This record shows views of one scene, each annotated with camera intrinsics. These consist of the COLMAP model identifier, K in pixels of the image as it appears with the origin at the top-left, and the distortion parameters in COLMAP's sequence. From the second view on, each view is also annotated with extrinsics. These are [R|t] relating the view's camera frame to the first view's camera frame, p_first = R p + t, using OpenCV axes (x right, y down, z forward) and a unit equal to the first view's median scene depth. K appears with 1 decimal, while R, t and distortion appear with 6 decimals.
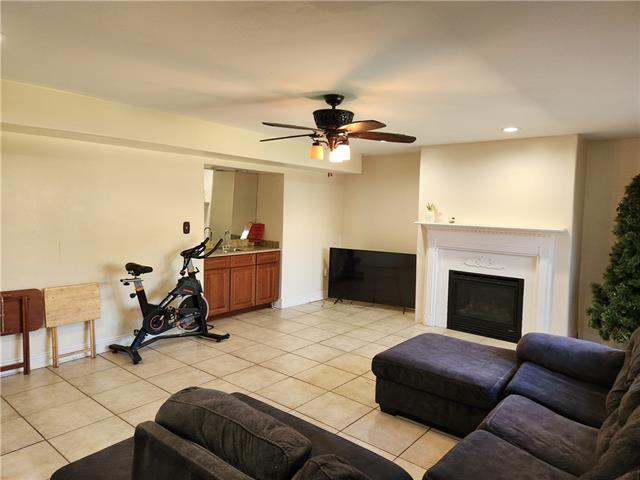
lens RADIAL K [[425.1, 0, 319.3], [0, 425.1, 234.8], [0, 0, 1]] dist [0.067485, -0.051415]
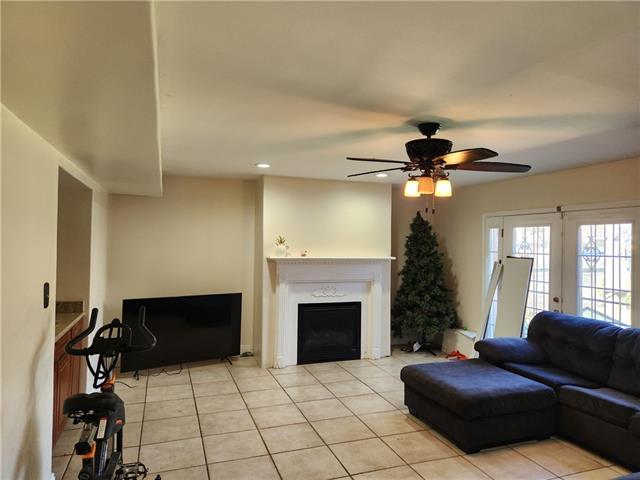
lens RADIAL K [[425.1, 0, 317.2], [0, 425.1, 243.0], [0, 0, 1]] dist [0.067485, -0.051415]
pose [[0.511207, -0.021998, 0.859176, -0.528169], [0.057156, 0.998330, -0.008447, -0.048491], [-0.857555, 0.053425, 0.511610, 0.470431]]
